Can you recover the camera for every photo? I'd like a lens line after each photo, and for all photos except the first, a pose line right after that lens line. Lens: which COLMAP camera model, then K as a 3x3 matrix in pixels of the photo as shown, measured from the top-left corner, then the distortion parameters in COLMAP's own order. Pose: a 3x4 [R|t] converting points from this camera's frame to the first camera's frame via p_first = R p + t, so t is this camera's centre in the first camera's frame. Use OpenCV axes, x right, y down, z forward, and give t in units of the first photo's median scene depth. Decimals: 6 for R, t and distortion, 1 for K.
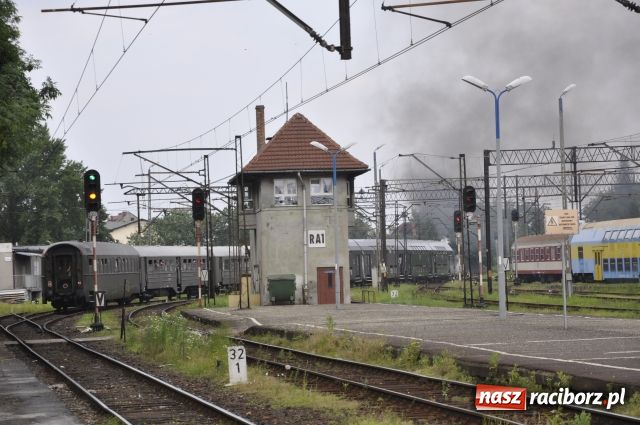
lens RADIAL K [[2085.6, 0, 320.0], [0, 2085.6, 212.5], [0, 0, 1]] dist [0.448100, -0.367231]
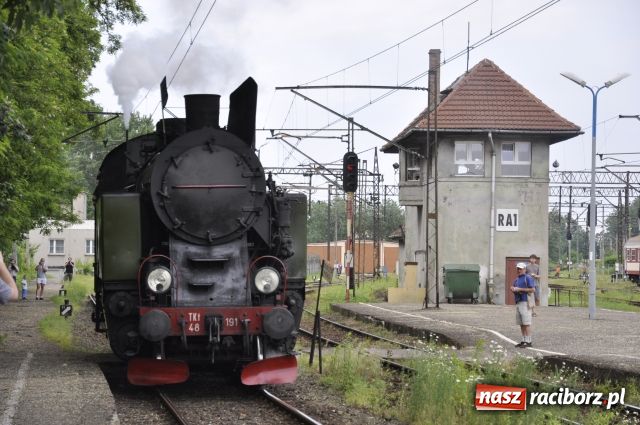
lens RADIAL K [[1750.3, 0, 320.0], [0, 1750.3, 212.5], [0, 0, 1]] dist [0.453144, -0.028780]
pose [[0.998655, 0.042668, -0.029465, -0.051955], [-0.042659, 0.999089, 0.000908, 0.012198], [0.029477, 0.000350, 0.999565, 0.344545]]
